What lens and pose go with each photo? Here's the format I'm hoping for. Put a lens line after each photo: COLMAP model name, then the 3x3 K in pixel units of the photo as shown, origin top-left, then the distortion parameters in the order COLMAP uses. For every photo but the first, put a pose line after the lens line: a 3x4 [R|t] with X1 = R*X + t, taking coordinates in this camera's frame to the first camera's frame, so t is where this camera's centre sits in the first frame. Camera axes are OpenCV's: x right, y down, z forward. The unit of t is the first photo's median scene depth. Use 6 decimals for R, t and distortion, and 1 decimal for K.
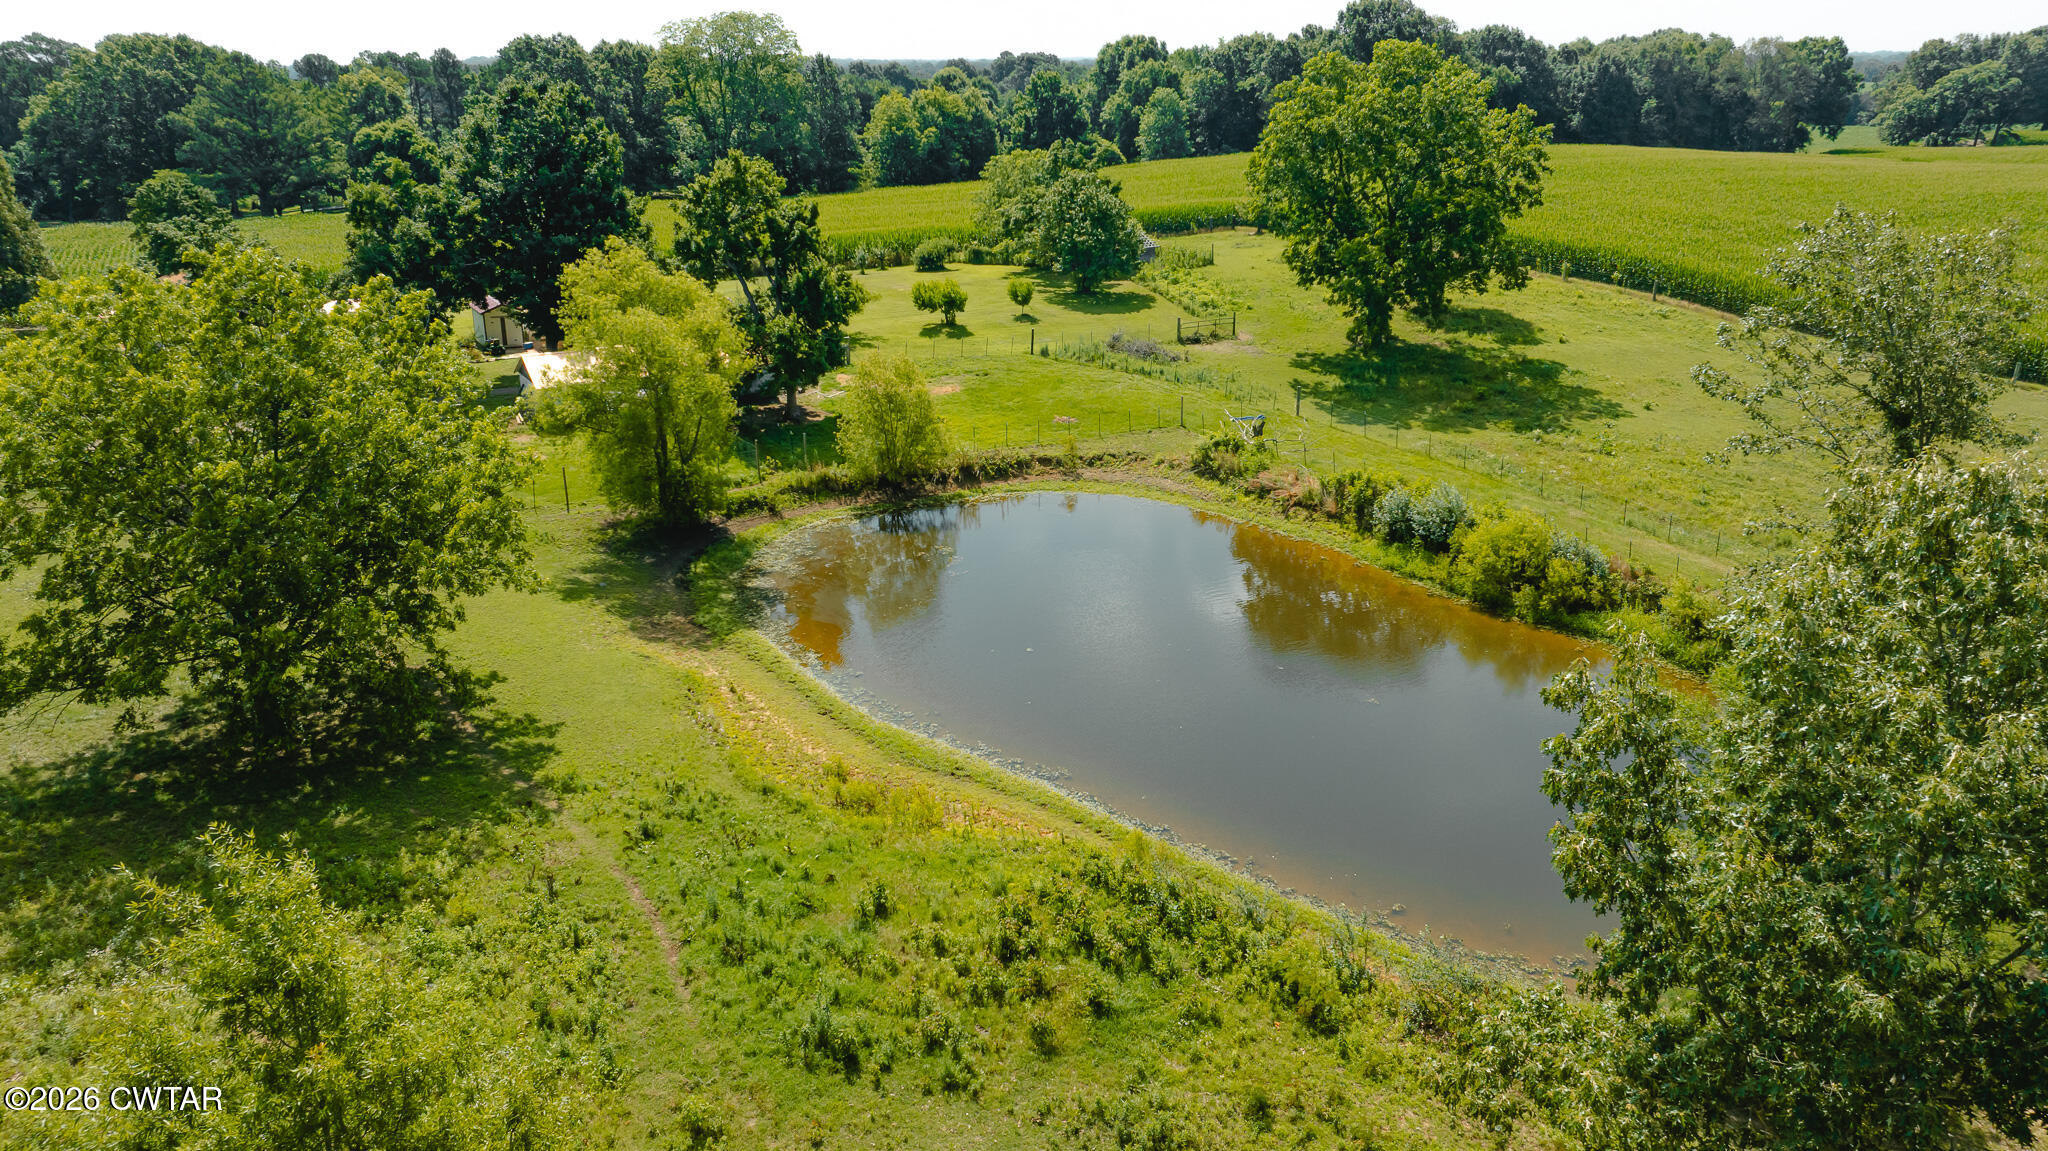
lens RADIAL K [[1438.3, 0, 1025.5], [0, 1438.3, 563.2], [0, 0, 1]] dist [-0.026450, 0.025456]
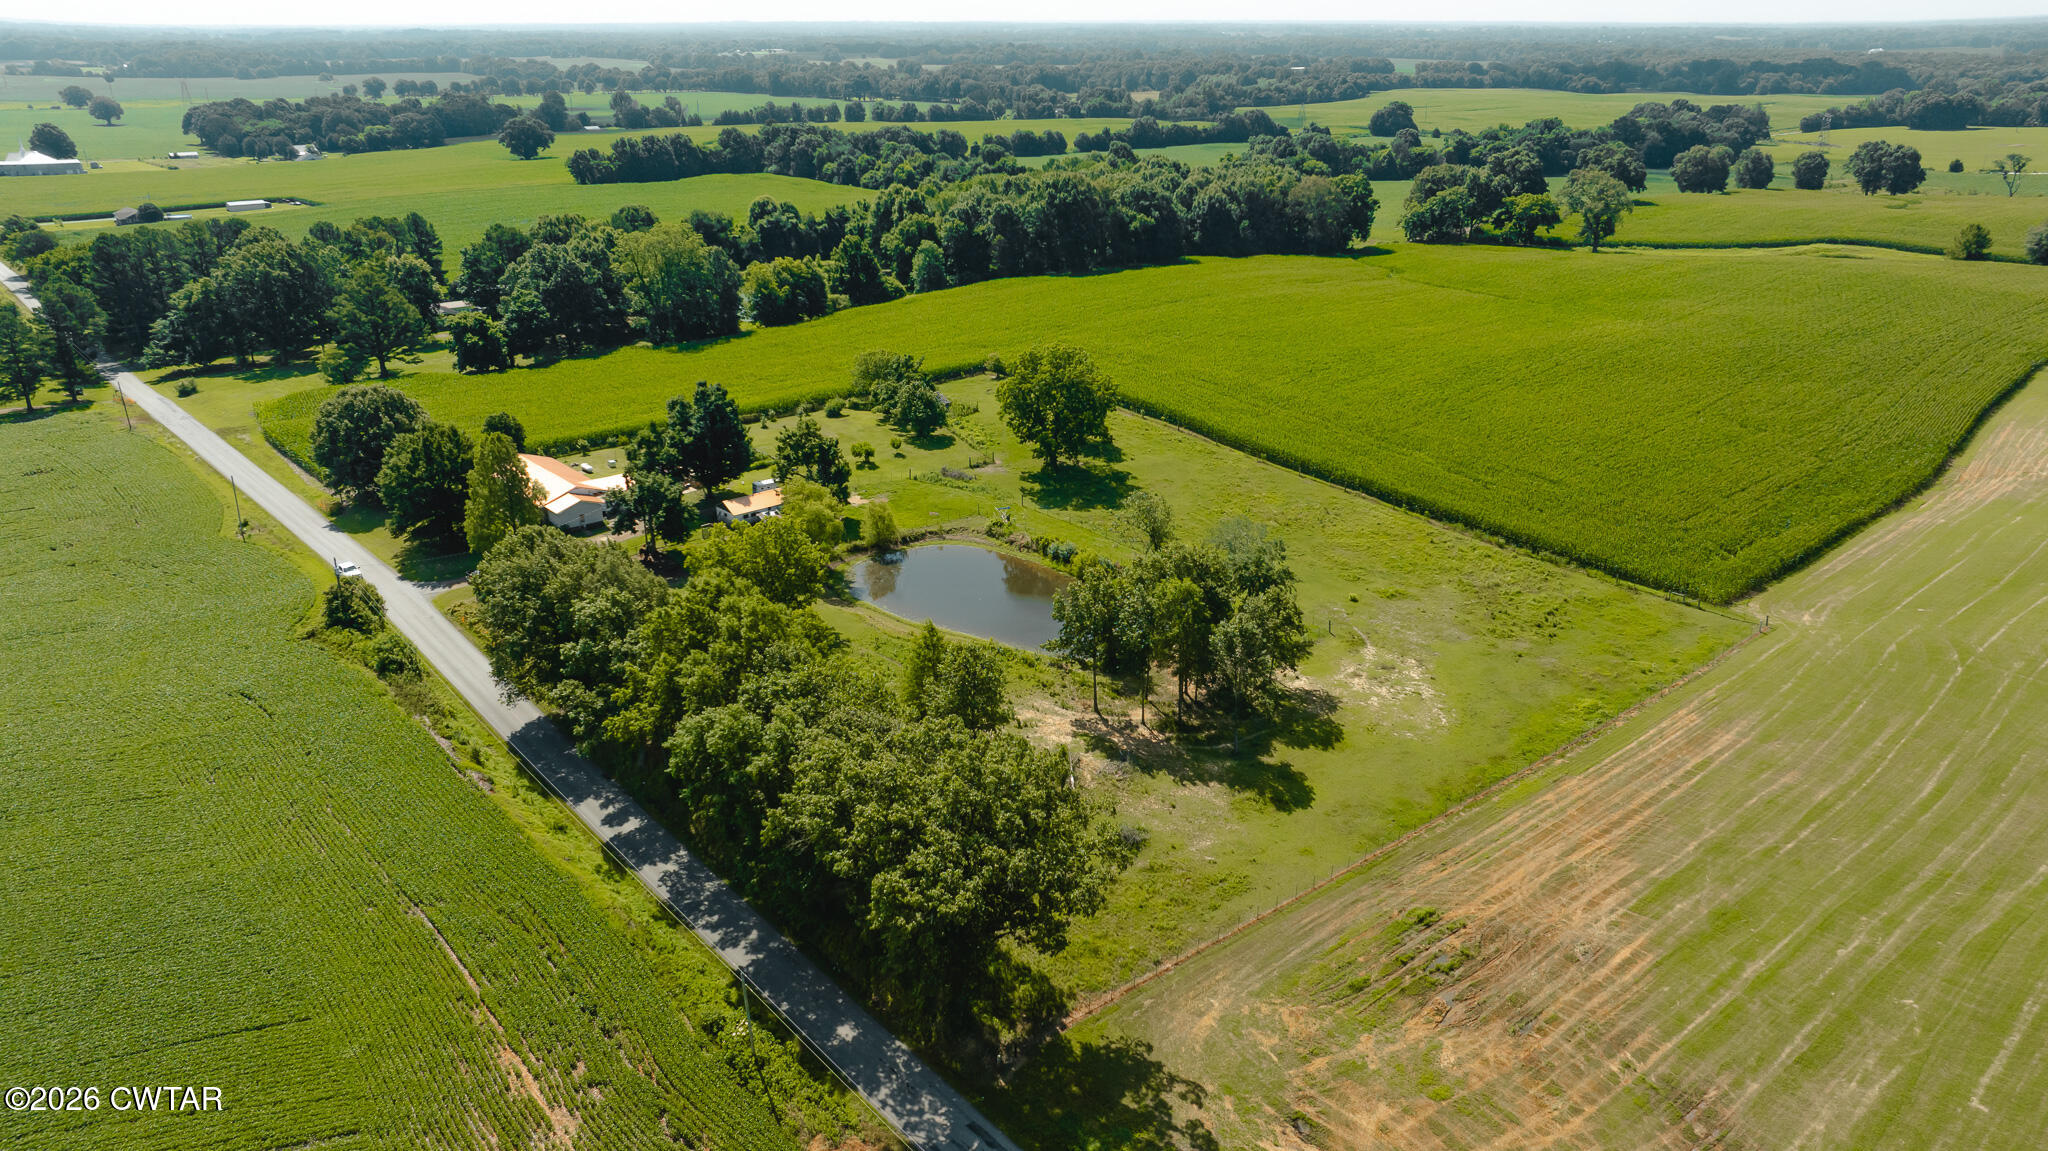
lens RADIAL K [[1438.3, 0, 1035.9], [0, 1438.3, 583.4], [0, 0, 1]] dist [-0.026450, 0.025456]
pose [[0.980987, -0.062403, 0.183770, -0.224493], [0.055084, 0.997482, 0.044672, -0.065700], [-0.186095, -0.033700, 0.981954, -1.282852]]
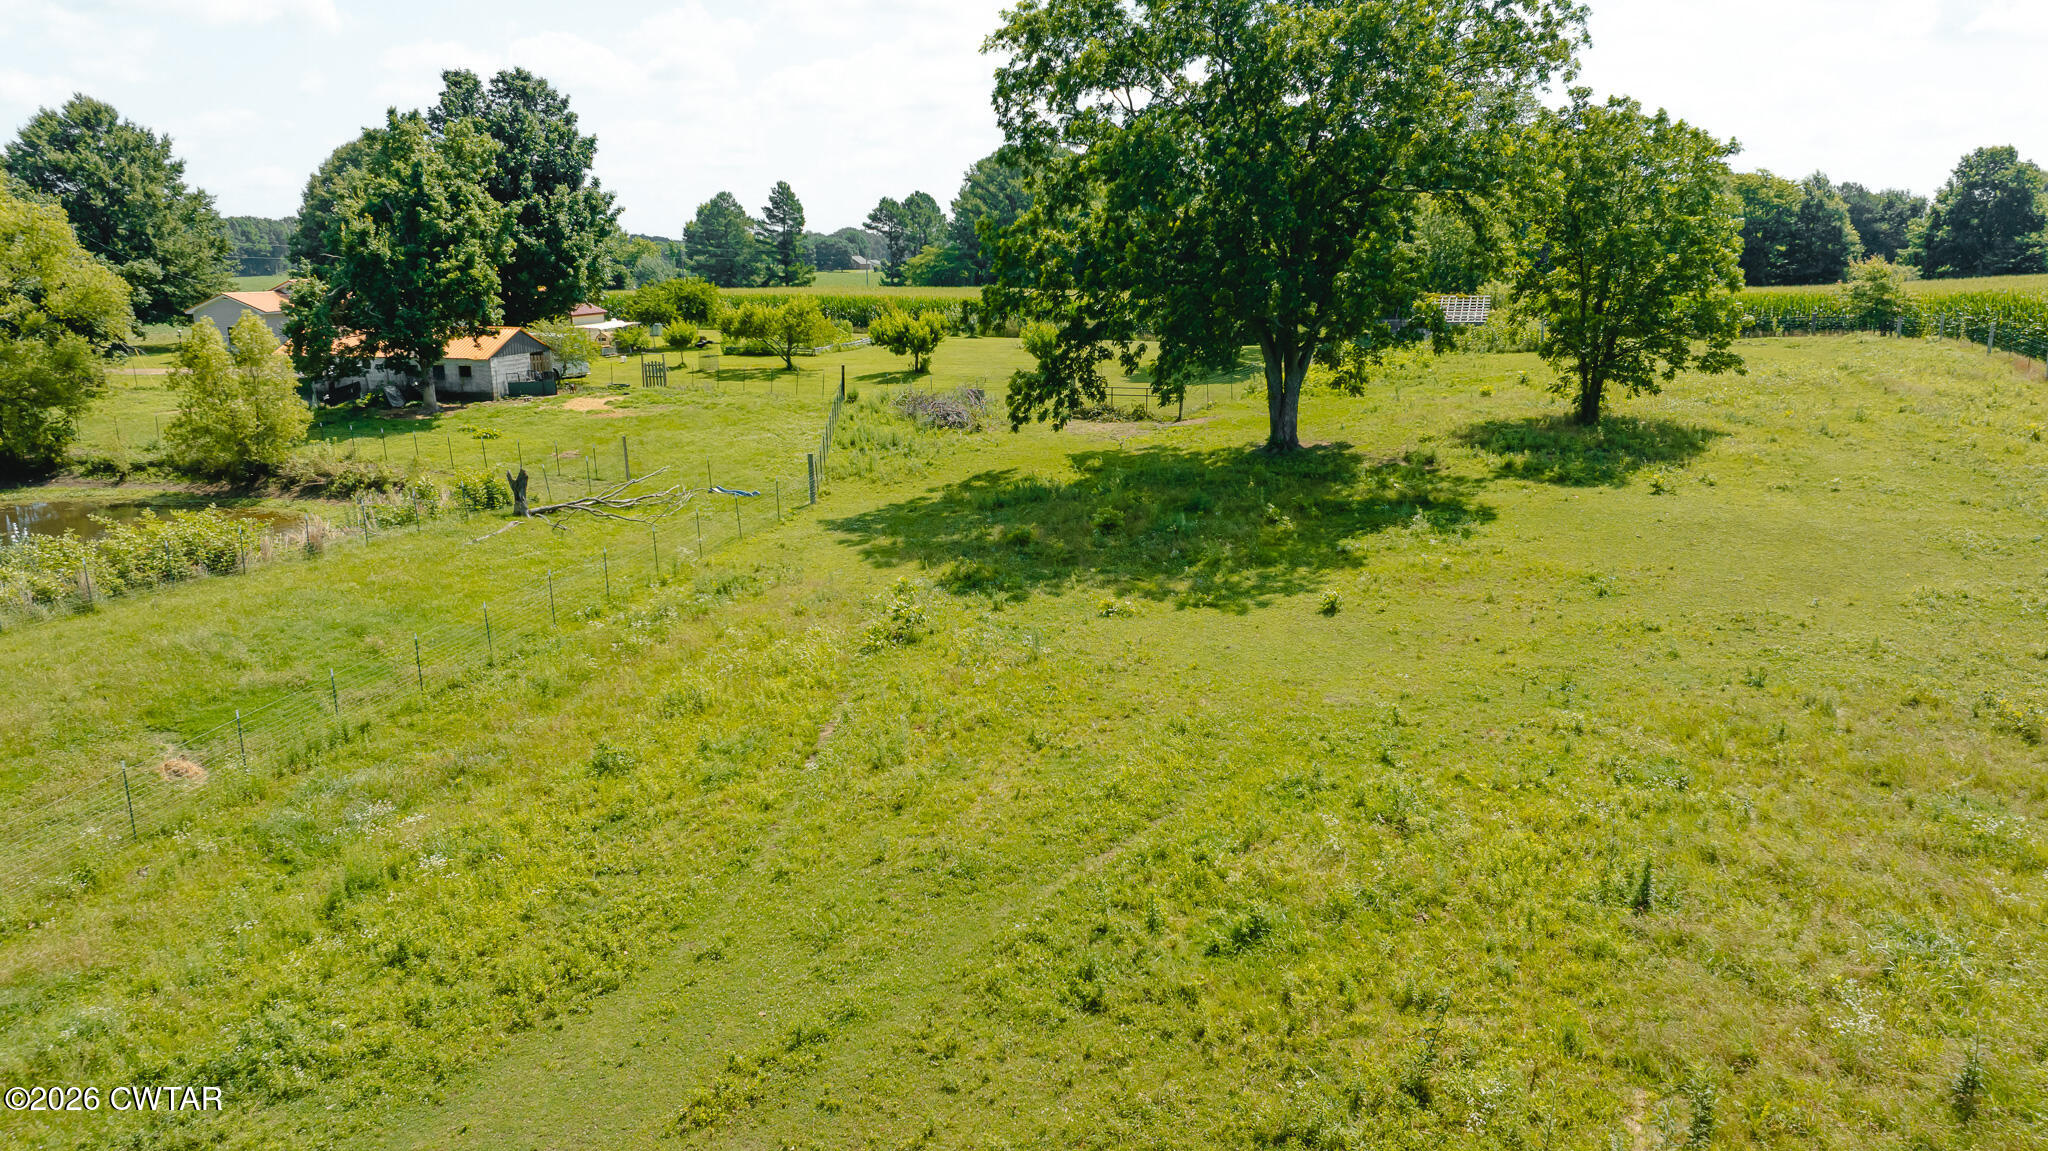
lens RADIAL K [[1438.3, 0, 1026.2], [0, 1438.3, 569.5], [0, 0, 1]] dist [-0.026450, 0.025456]
pose [[0.650973, 0.168696, -0.740119, 0.578923], [-0.247285, 0.968937, 0.003351, -0.084488], [0.717694, 0.180839, 0.672468, 0.571313]]
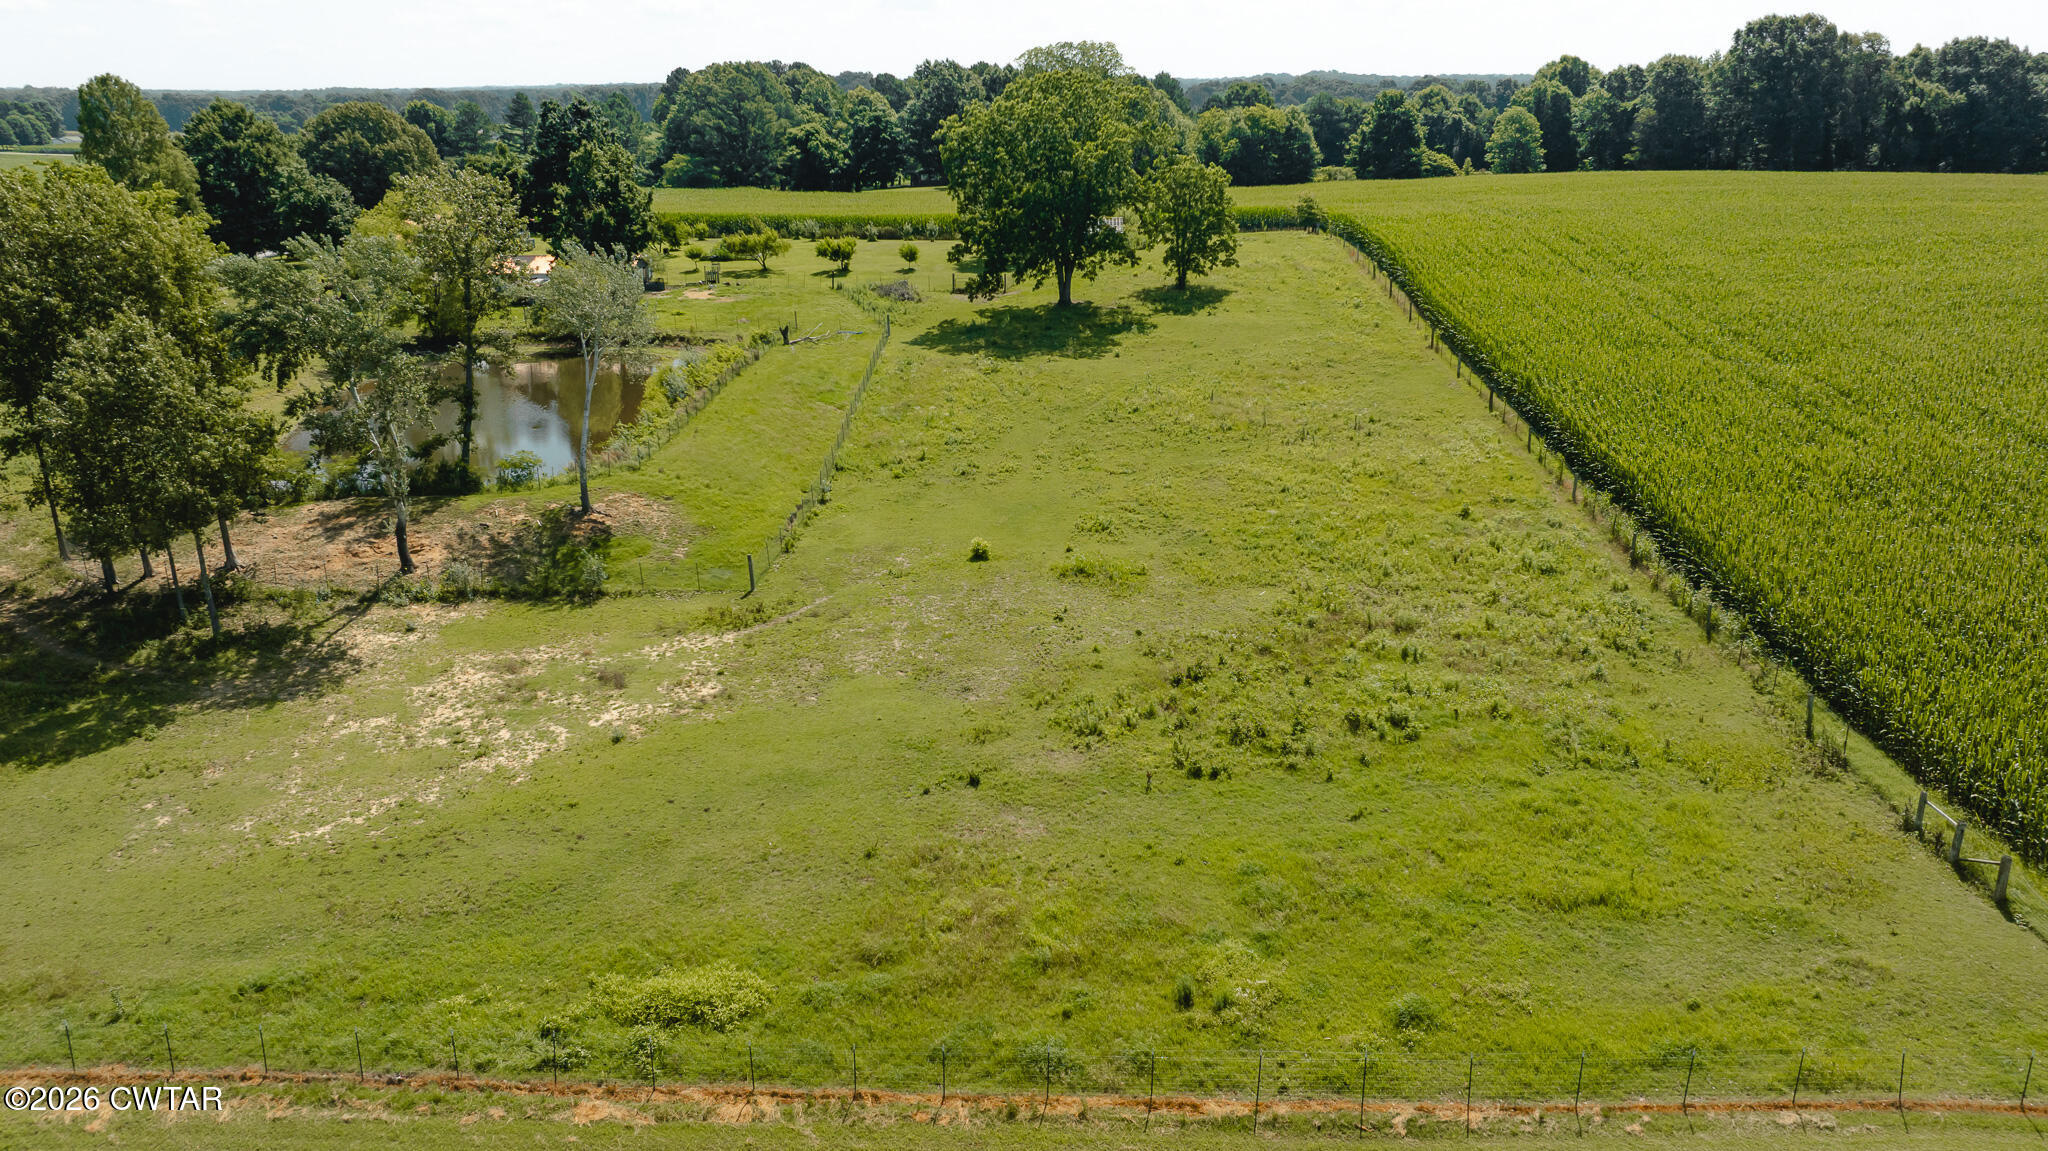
lens RADIAL K [[1438.3, 0, 1028.1], [0, 1438.3, 583.4], [0, 0, 1]] dist [-0.026450, 0.025456]
pose [[0.843766, 0.177213, -0.506611, 0.907171], [-0.175167, 0.983156, 0.052167, 0.034245], [0.507323, 0.044725, 0.860595, -0.122627]]
